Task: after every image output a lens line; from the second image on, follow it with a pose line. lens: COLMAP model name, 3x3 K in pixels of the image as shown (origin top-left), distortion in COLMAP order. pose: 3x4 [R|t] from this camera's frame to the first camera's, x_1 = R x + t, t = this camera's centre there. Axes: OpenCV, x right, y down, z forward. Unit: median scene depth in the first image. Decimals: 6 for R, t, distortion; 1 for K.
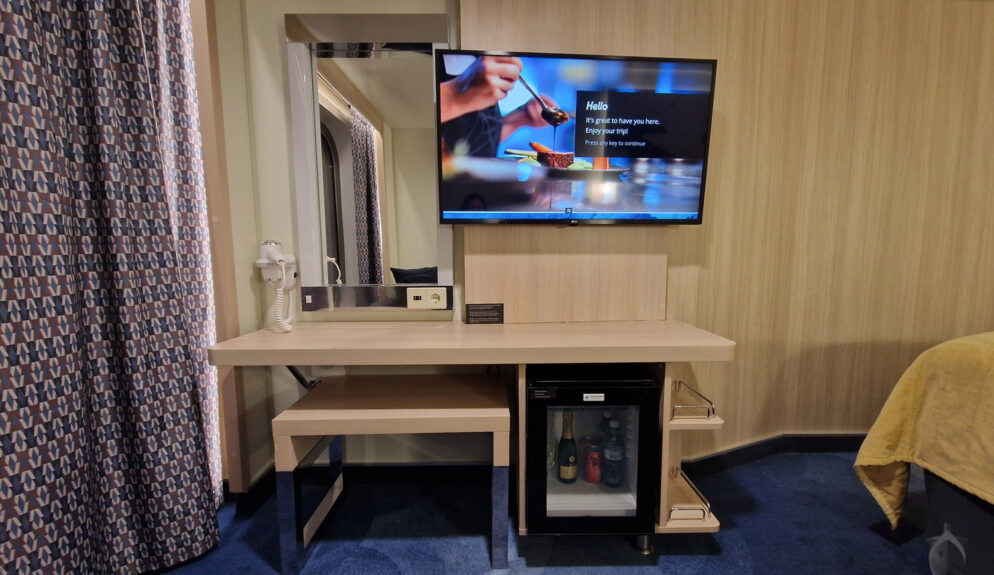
lens RADIAL K [[412.6, 0, 515.3], [0, 412.6, 289.5], [0, 0, 1]] dist [0.001433, 0.000191]
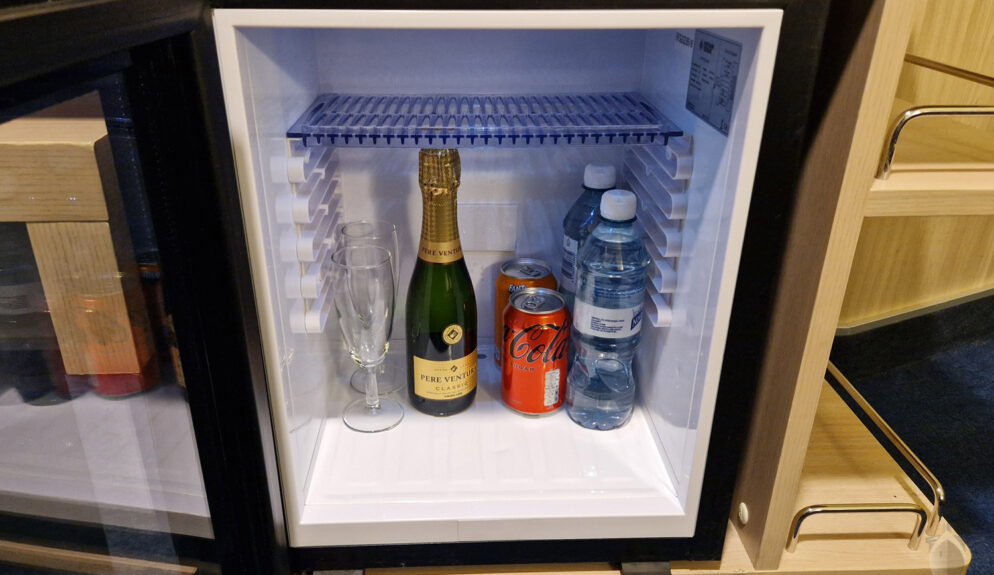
lens RADIAL K [[701.3, 0, 497.0], [0, 701.3, 287.5], [0, 0, 1]] dist [0.056829, -0.001495]
pose [[0.999930, -0.000677, 0.011828, 0.160181], [-0.003413, 0.939561, 0.342364, 0.224877], [-0.011345, -0.342381, 0.939493, 0.578494]]
